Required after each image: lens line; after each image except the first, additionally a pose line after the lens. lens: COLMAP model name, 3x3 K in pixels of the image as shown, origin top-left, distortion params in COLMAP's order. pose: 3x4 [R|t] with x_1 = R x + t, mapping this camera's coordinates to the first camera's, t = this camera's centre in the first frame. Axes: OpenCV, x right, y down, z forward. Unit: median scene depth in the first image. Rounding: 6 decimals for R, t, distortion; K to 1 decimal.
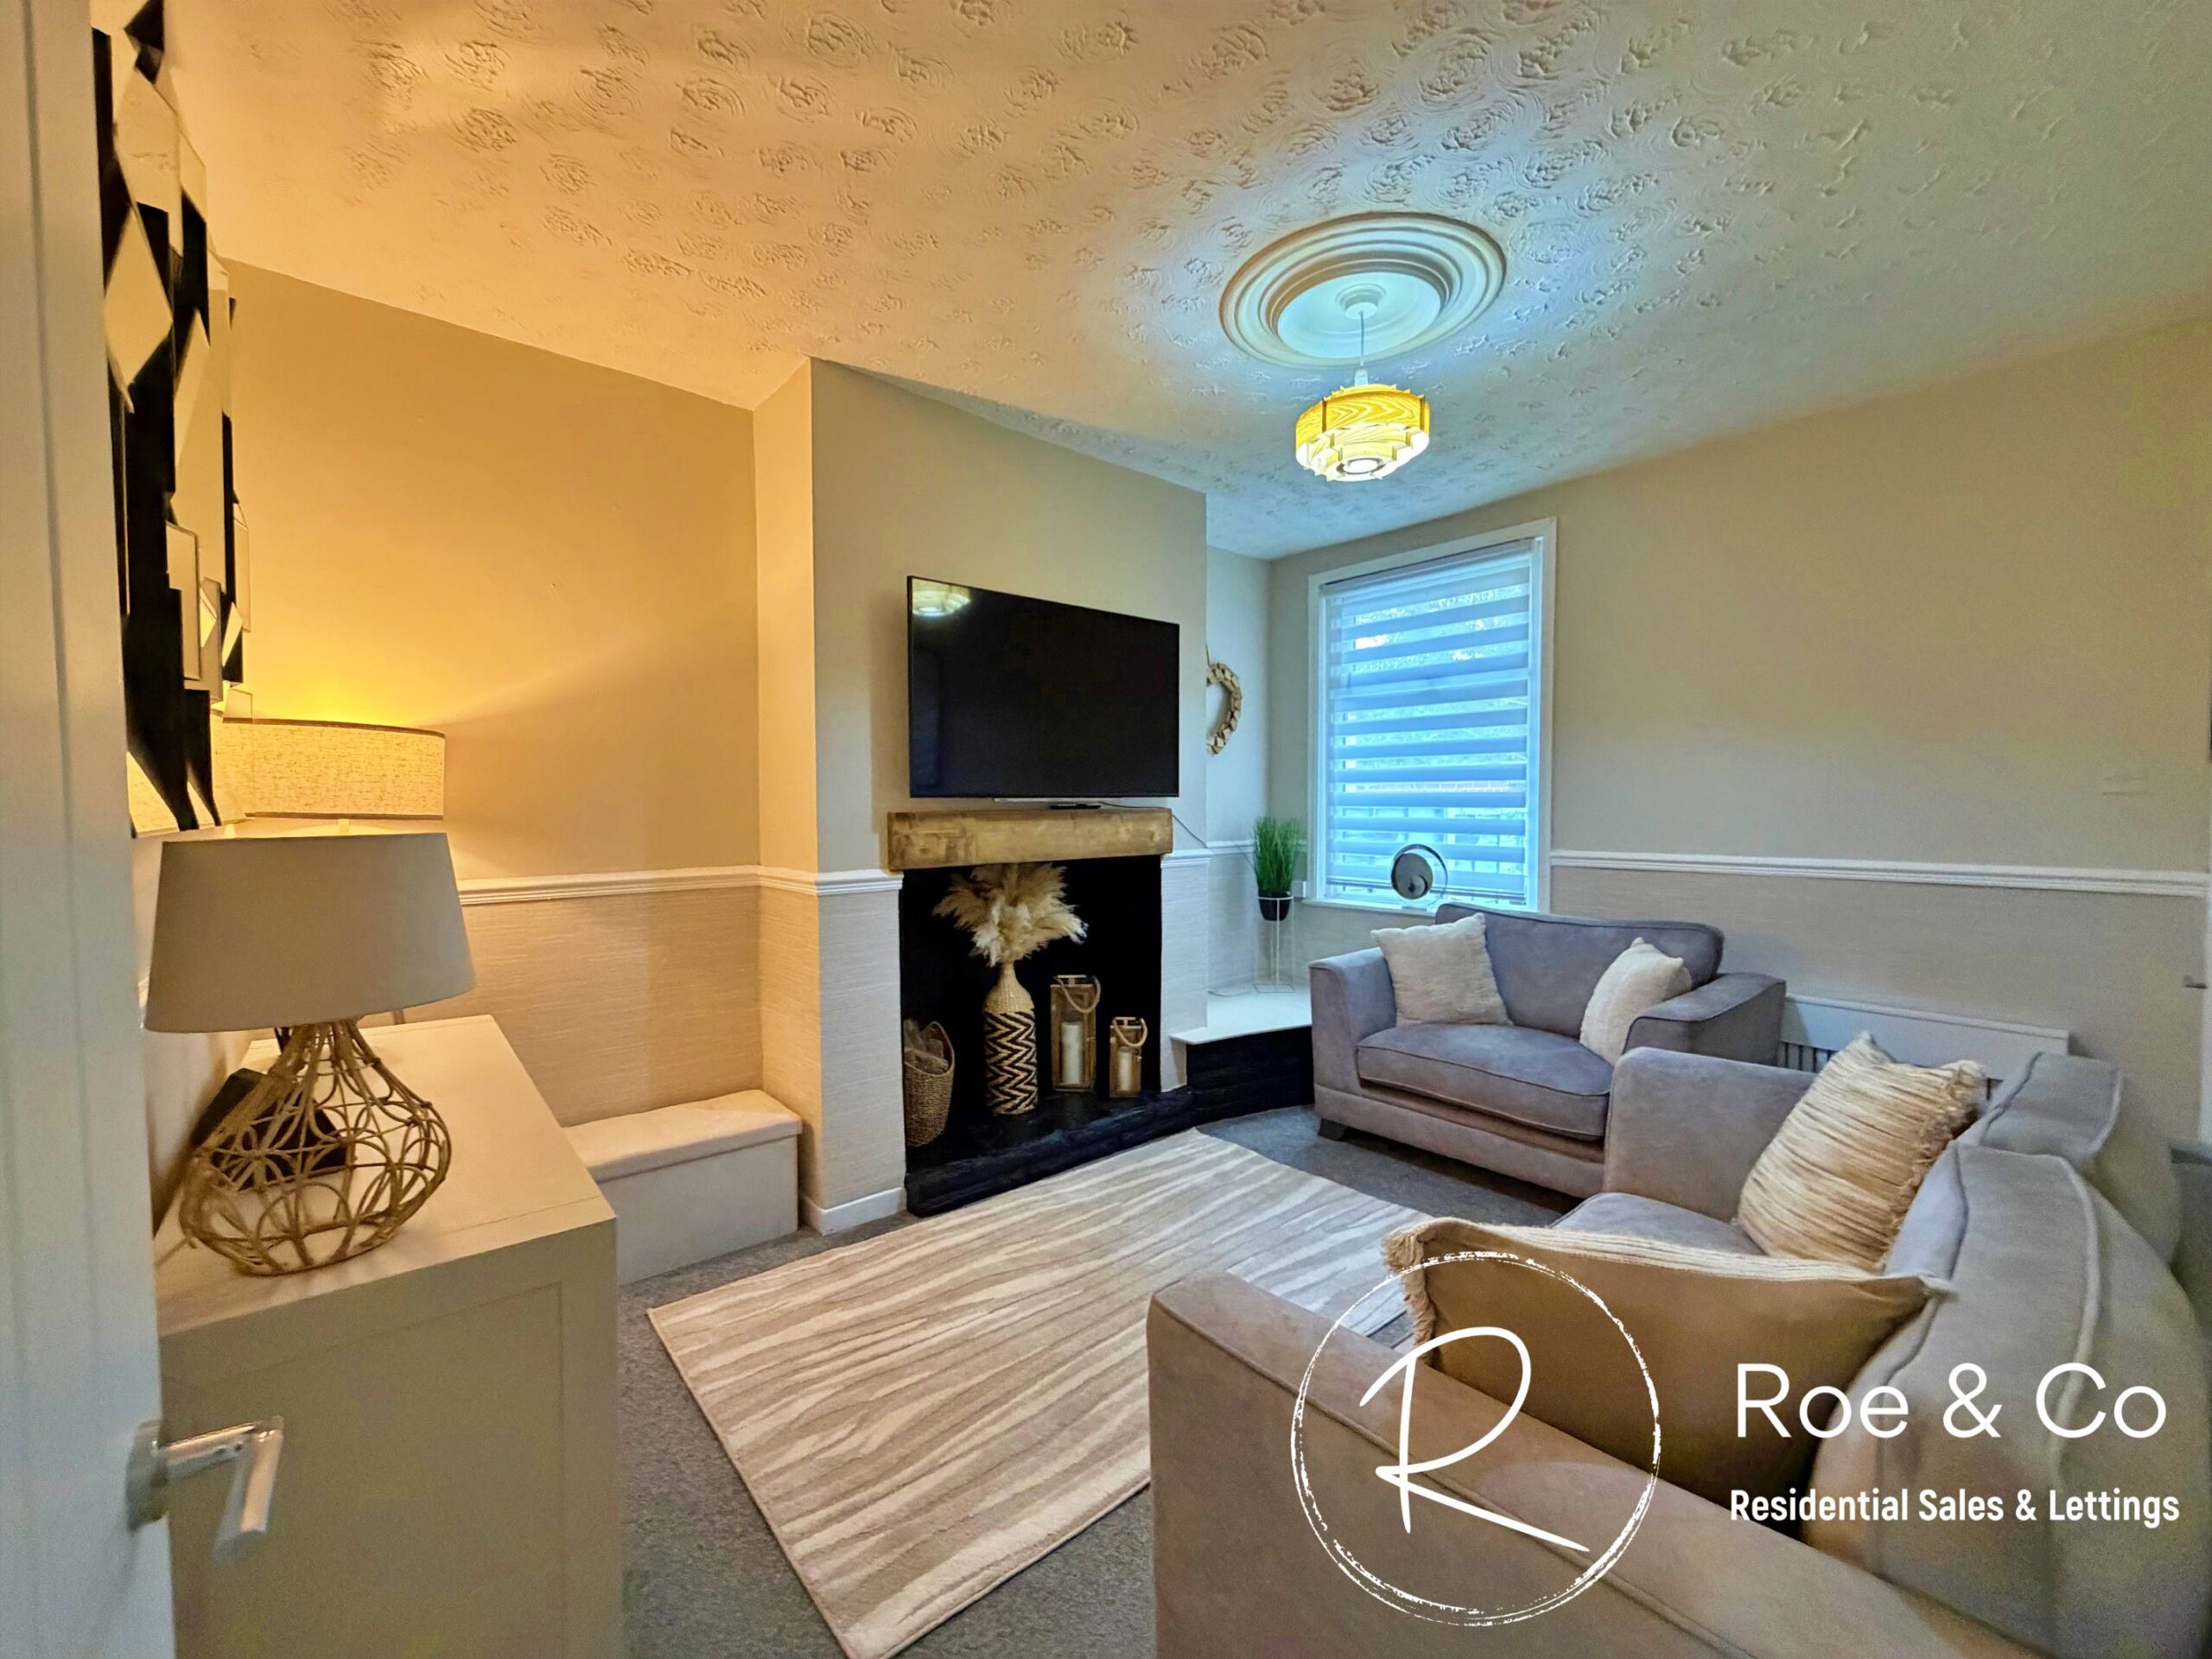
lens RADIAL K [[884.4, 0, 1103.9], [0, 884.4, 836.2], [0, 0, 1]] dist [0.001722, 0.000247]
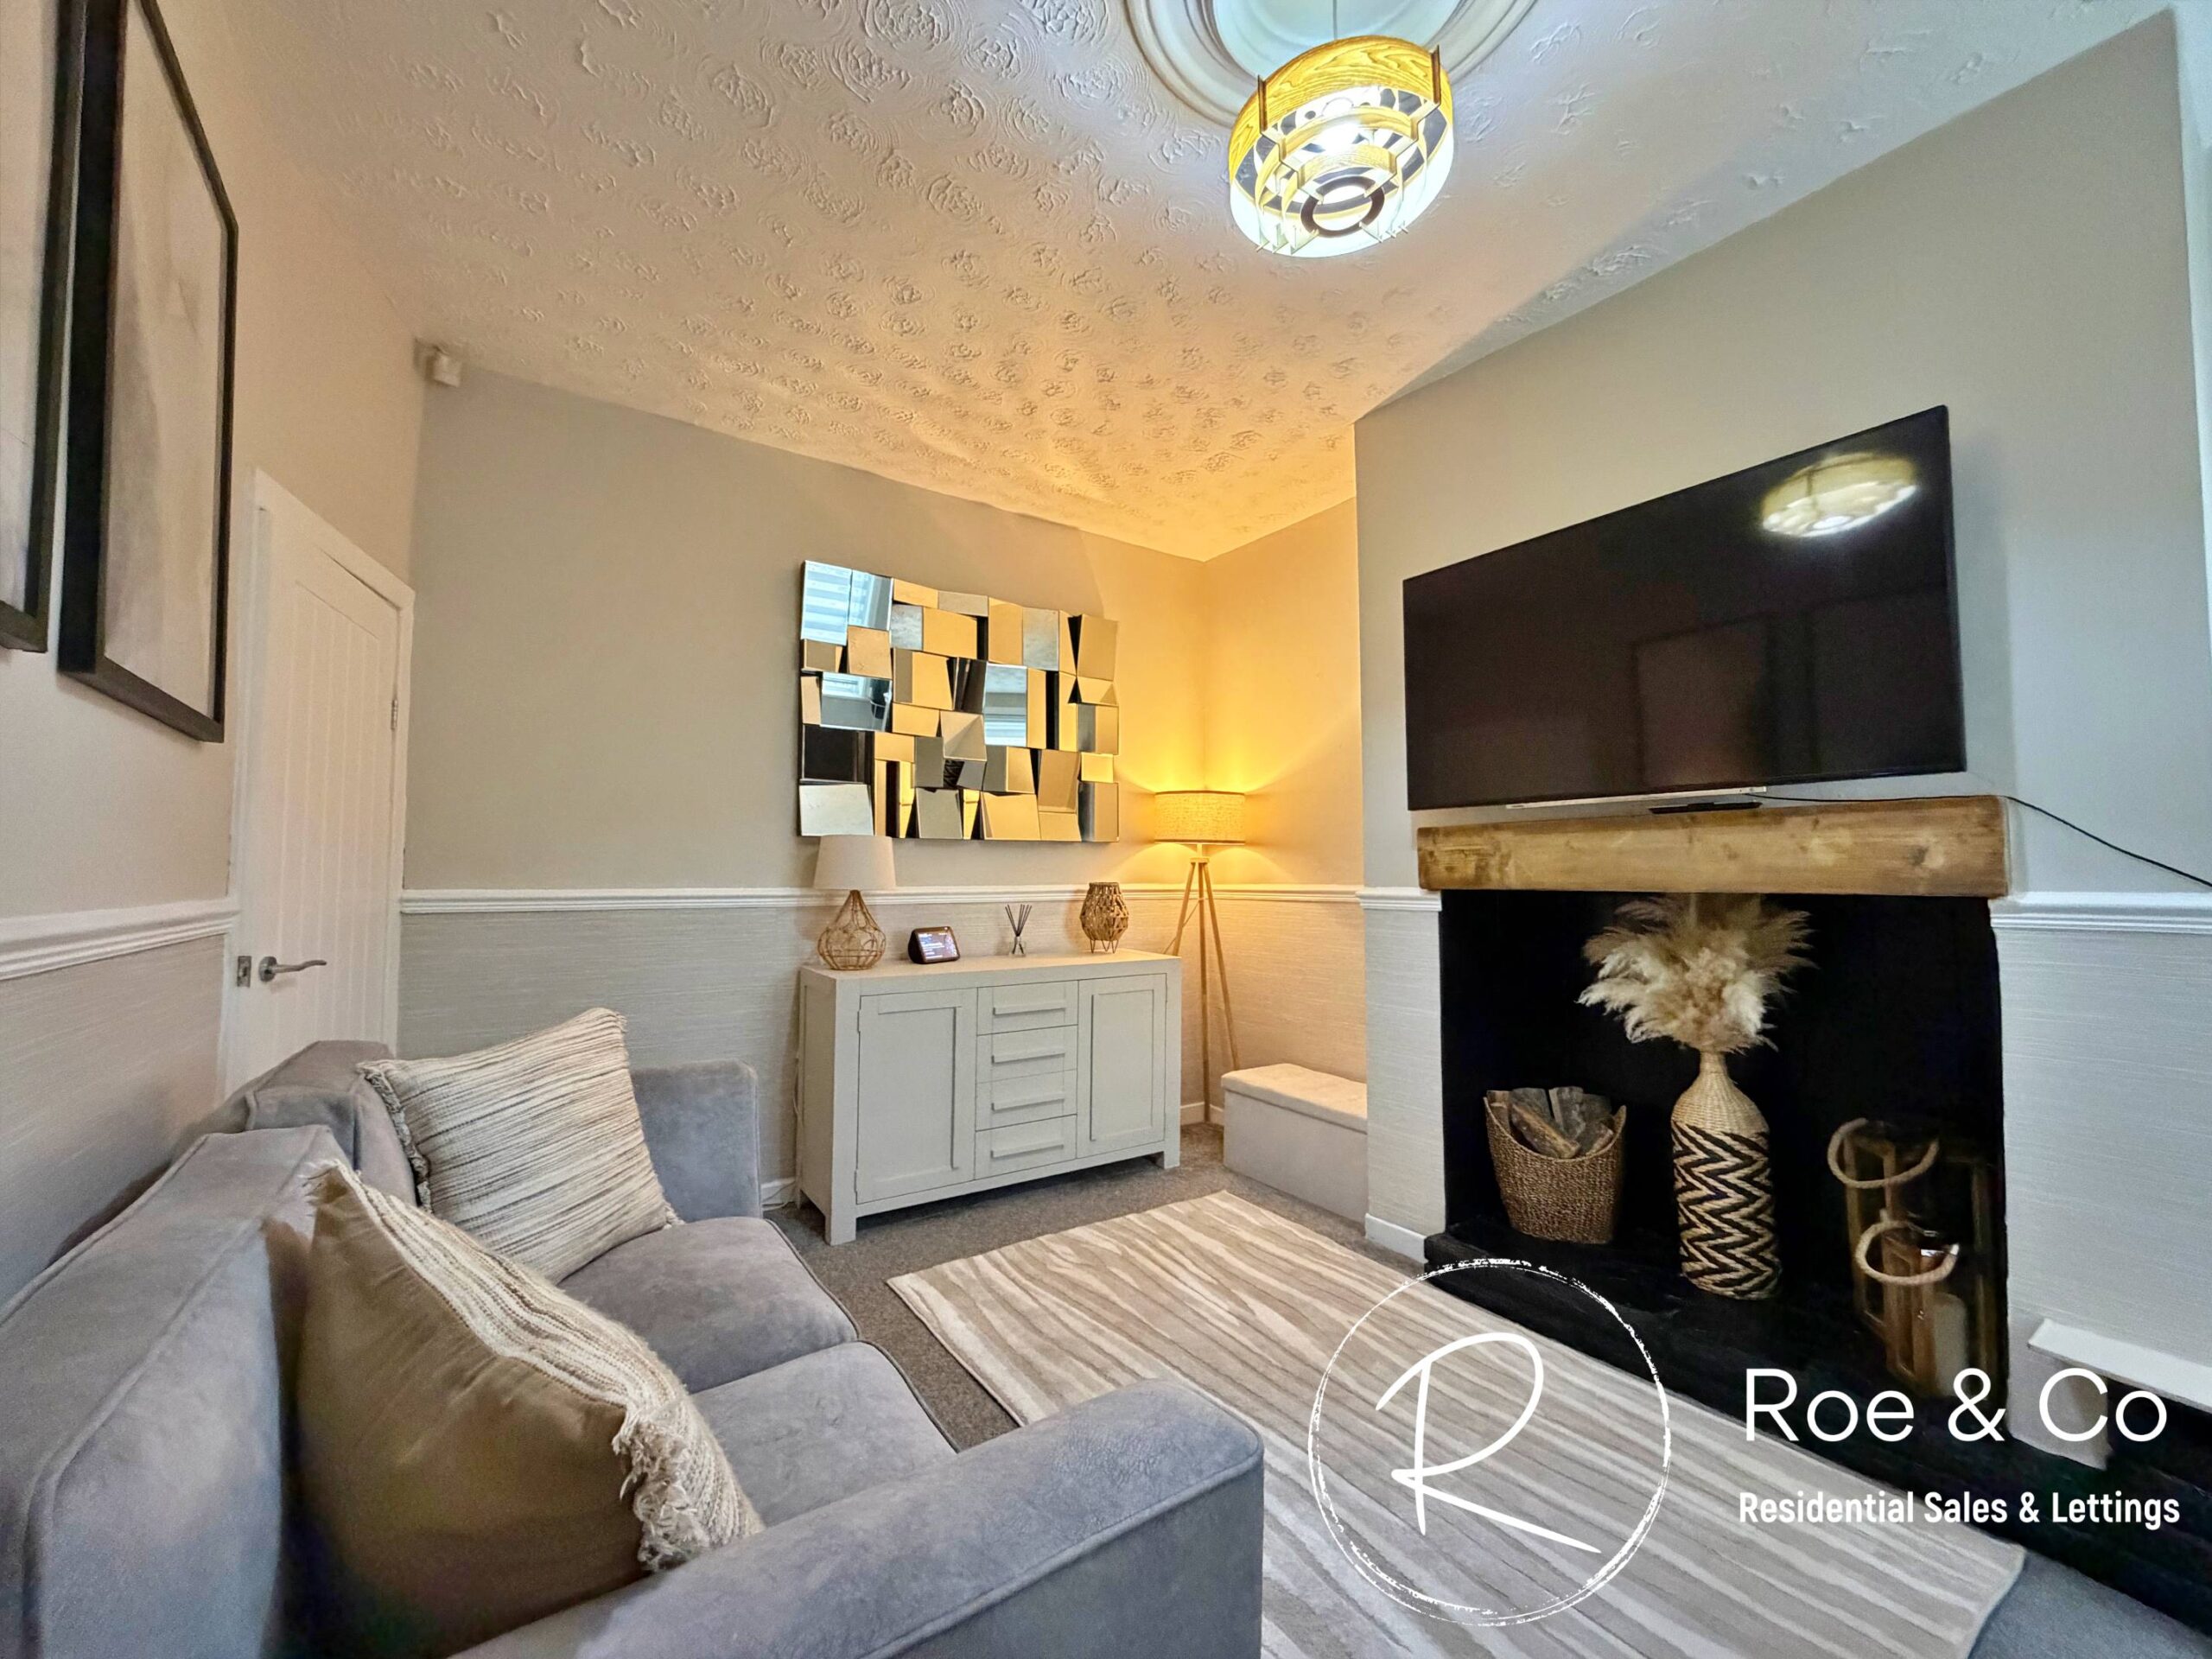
lens RADIAL K [[884.4, 0, 1103.9], [0, 884.4, 836.2], [0, 0, 1]] dist [0.001722, 0.000247]
pose [[-0.108286, -0.038363, -0.993379, 0.711333], [-0.036481, 0.998735, -0.034593, 0.026583], [0.993450, 0.032494, -0.109549, 0.740312]]
